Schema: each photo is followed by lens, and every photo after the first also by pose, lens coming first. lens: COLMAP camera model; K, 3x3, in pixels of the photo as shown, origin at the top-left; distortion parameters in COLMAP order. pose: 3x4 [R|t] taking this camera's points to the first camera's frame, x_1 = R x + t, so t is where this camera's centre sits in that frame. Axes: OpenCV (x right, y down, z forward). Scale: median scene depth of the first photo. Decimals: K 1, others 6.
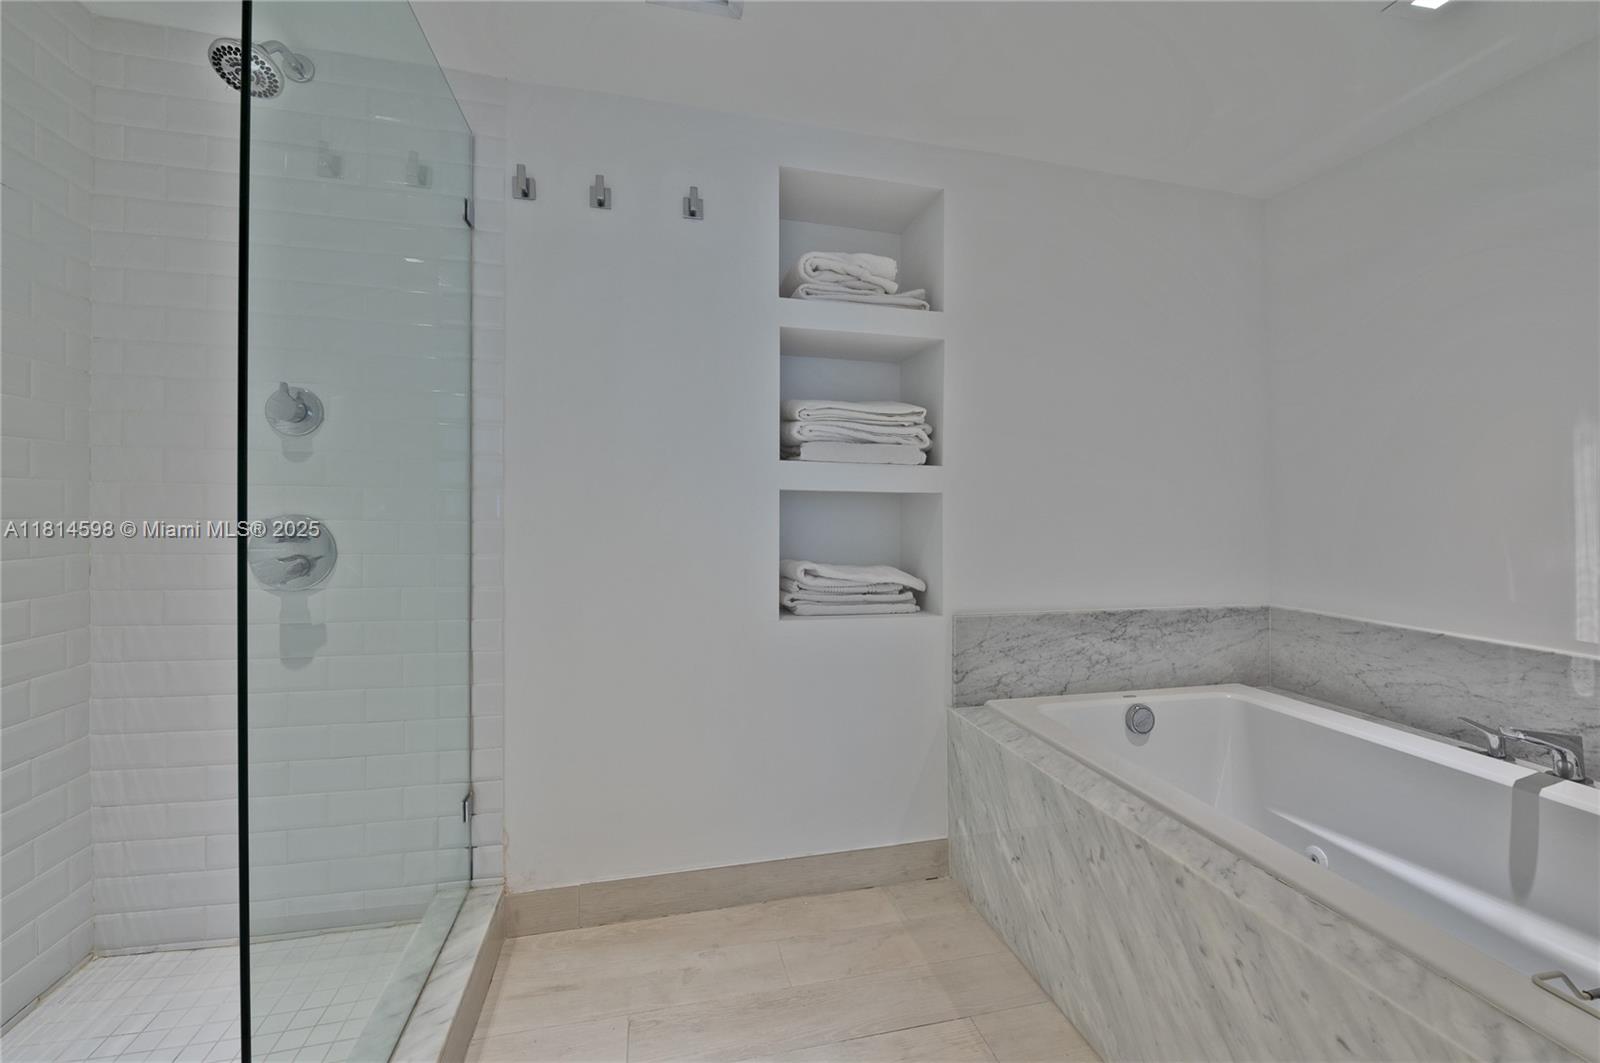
lens RADIAL K [[650.0, 0, 792.3], [0, 650.0, 515.2], [0, 0, 1]] dist [-0.010011, -0.000281]
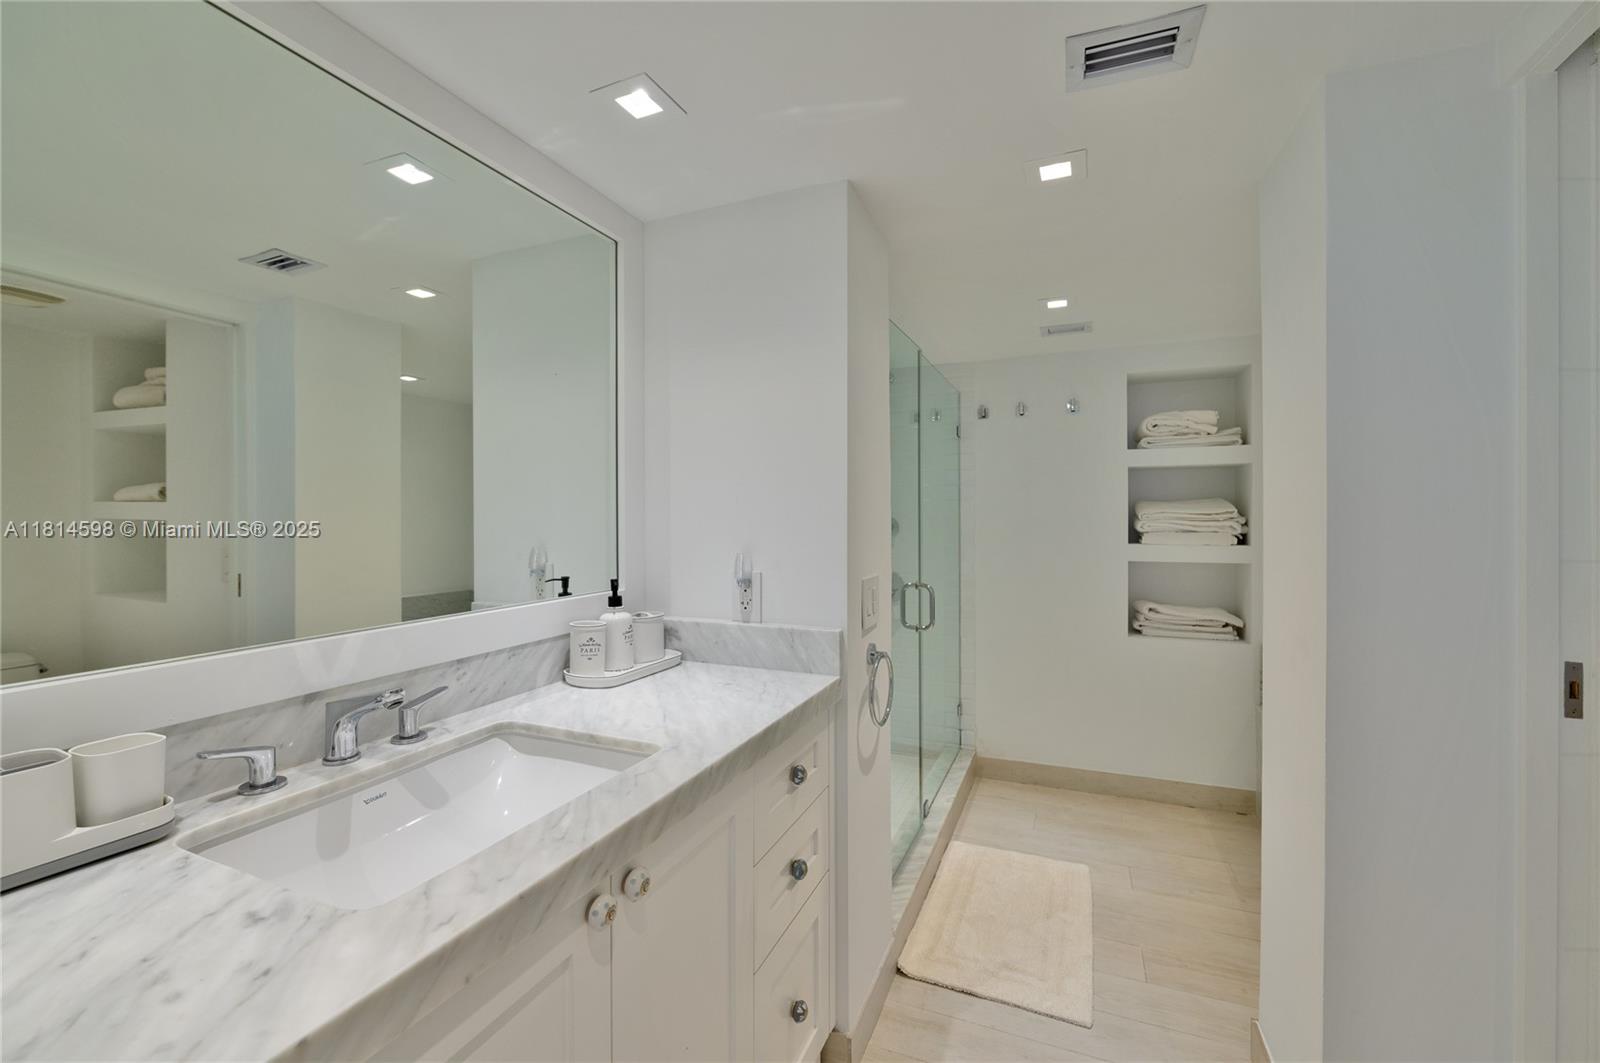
lens RADIAL K [[650.0, 0, 786.6], [0, 650.0, 524.7], [0, 0, 1]] dist [-0.010011, -0.000281]
pose [[0.803090, -0.003071, -0.595850, 0.264833], [0.005681, 0.999981, 0.002503, -0.138164], [0.595831, -0.005395, 0.803092, -0.877846]]
